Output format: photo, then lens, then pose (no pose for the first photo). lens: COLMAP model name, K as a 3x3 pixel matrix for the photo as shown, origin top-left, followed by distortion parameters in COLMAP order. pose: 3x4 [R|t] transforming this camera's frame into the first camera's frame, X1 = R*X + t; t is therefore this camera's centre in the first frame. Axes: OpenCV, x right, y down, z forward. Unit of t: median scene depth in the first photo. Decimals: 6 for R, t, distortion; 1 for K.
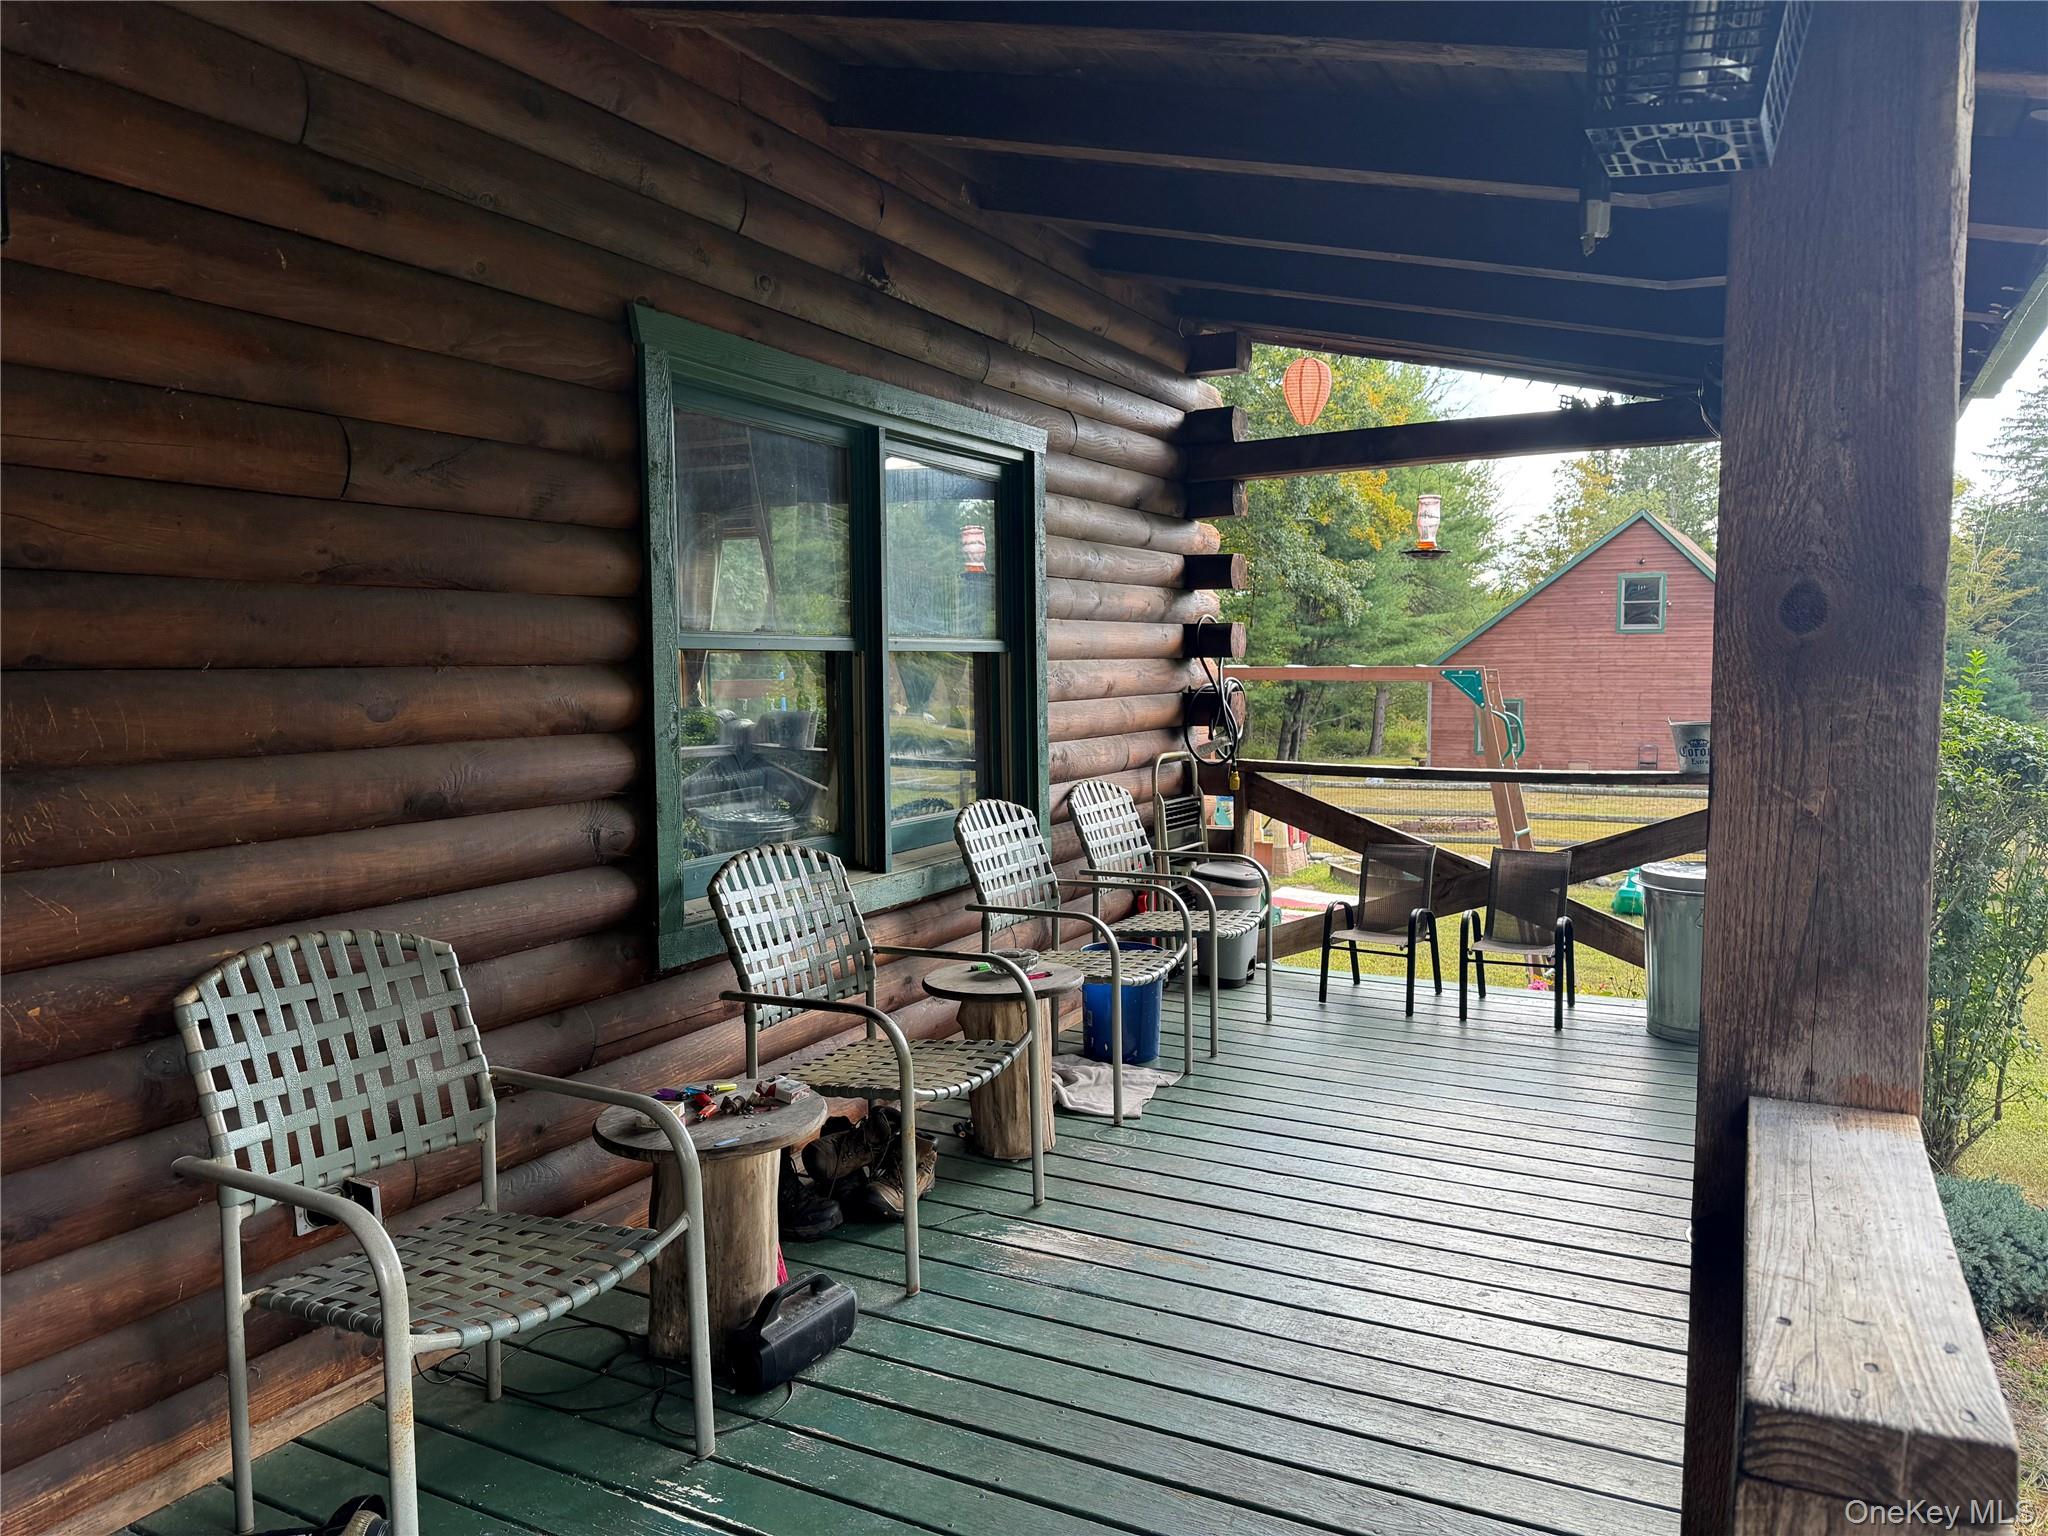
lens RADIAL K [[1430.4, 0, 1013.6], [0, 1430.4, 768.8], [0, 0, 1]] dist [0.092596, -0.141202]
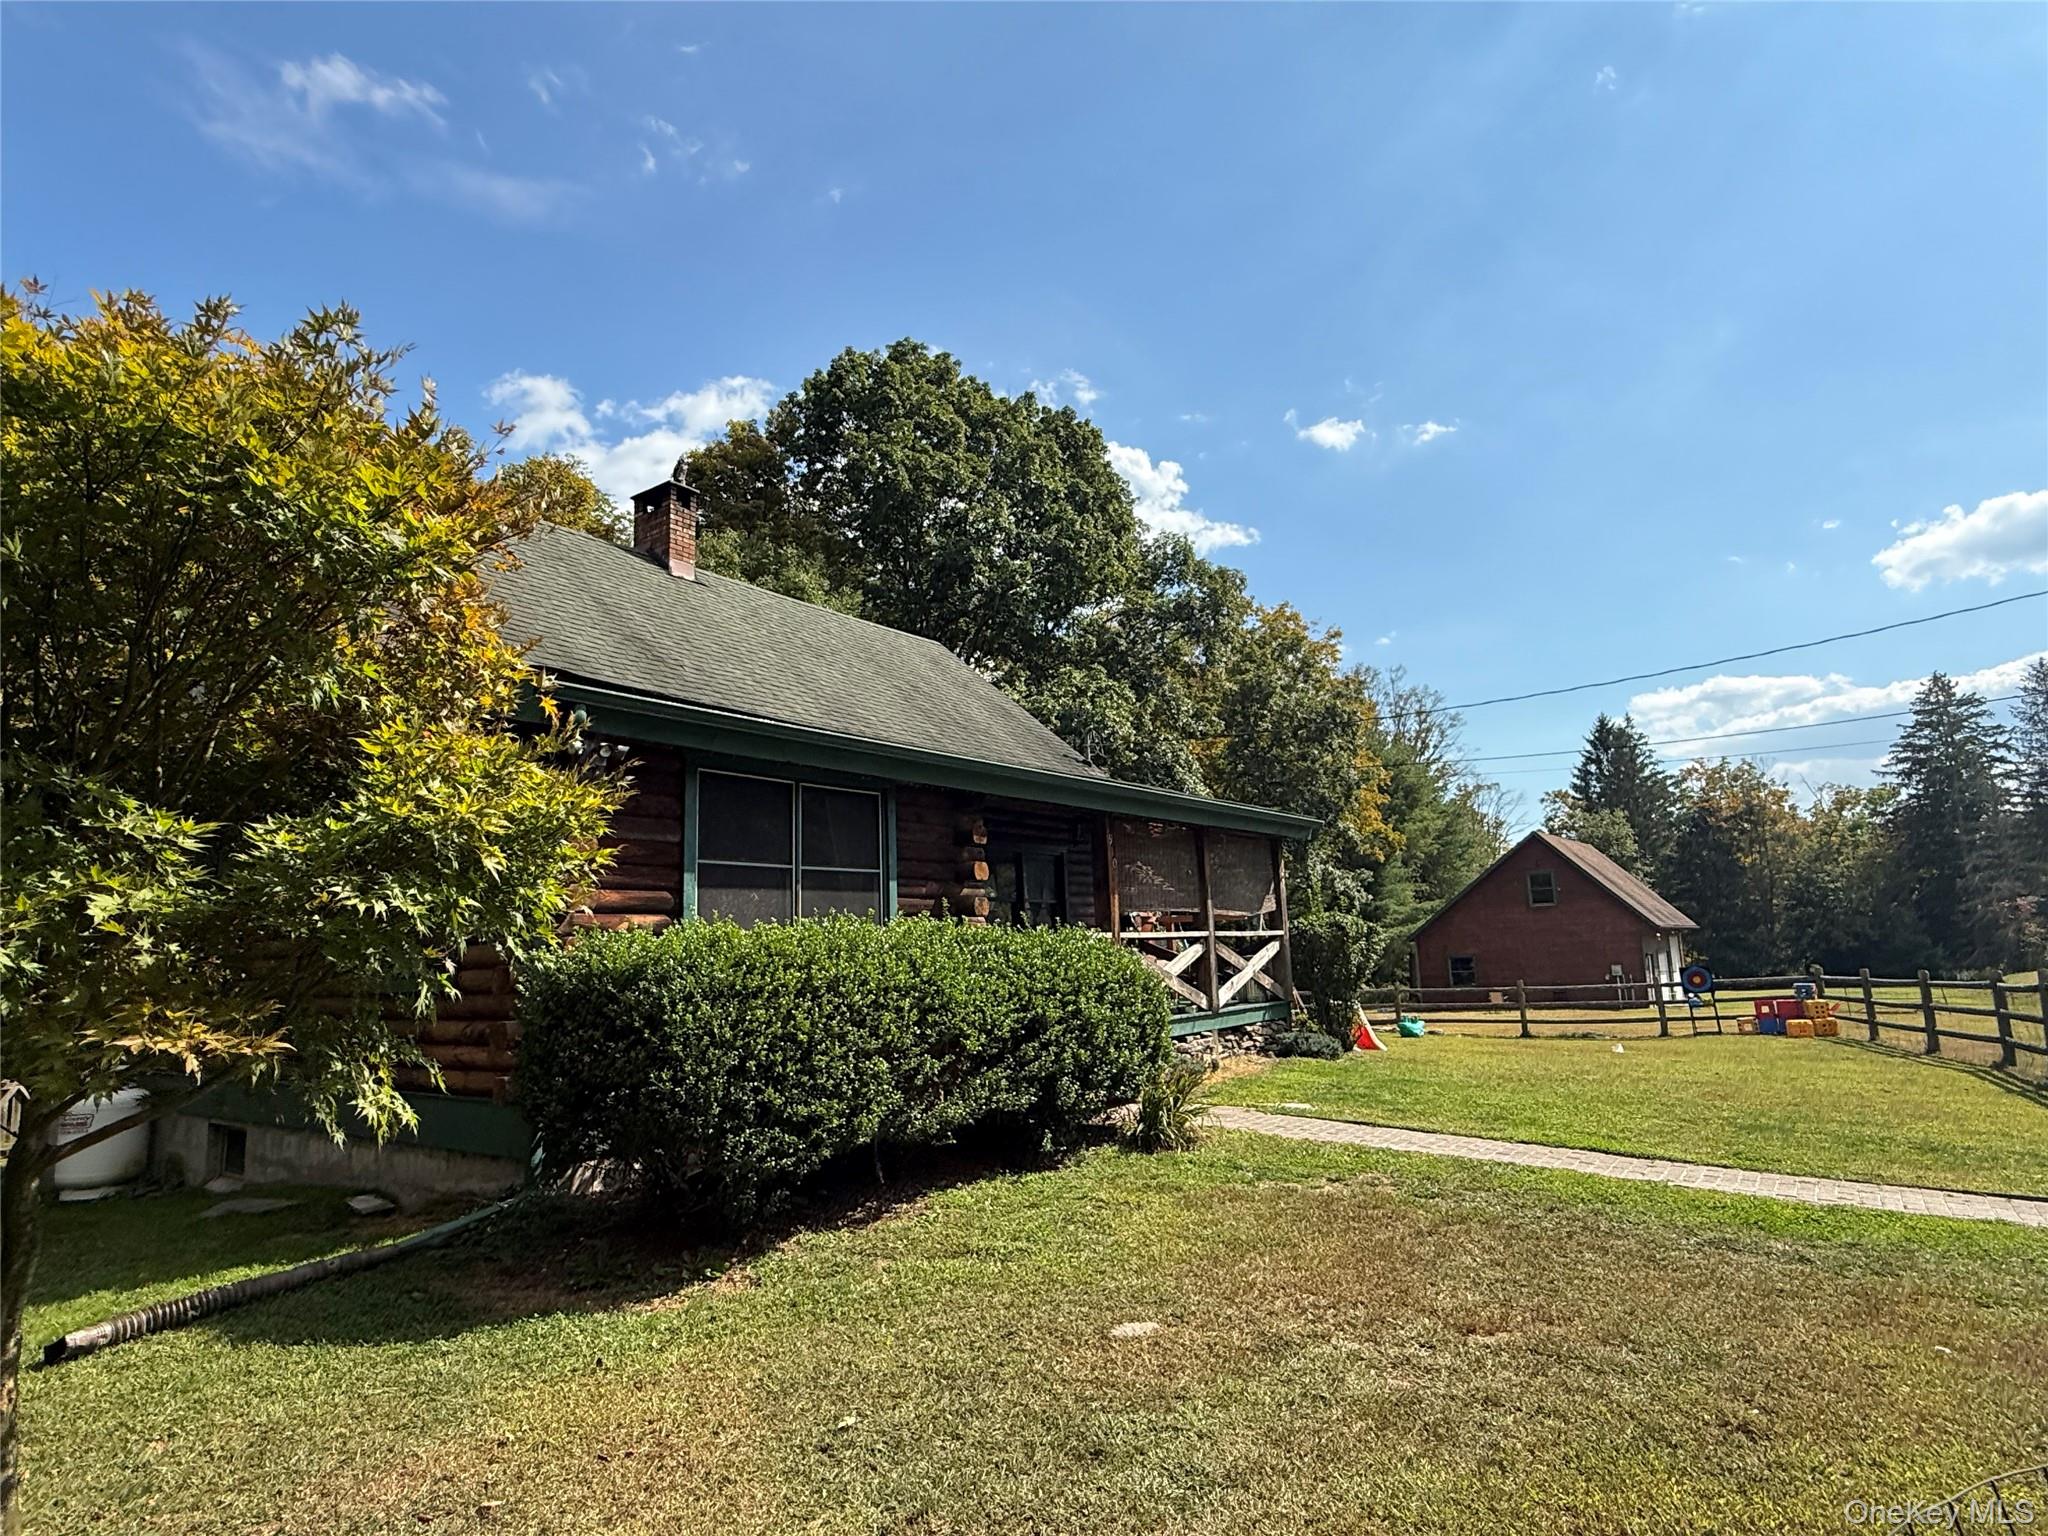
lens RADIAL K [[1135.9, 0, 1024.0], [0, 1135.9, 768.0], [0, 0, 1]] dist [0.000942, 0.000367]
pose [[0.990094, -0.048468, -0.131778, 0.045312], [0.015873, 0.971153, -0.237929, 0.041279], [0.139509, 0.233480, 0.962302, -0.294963]]
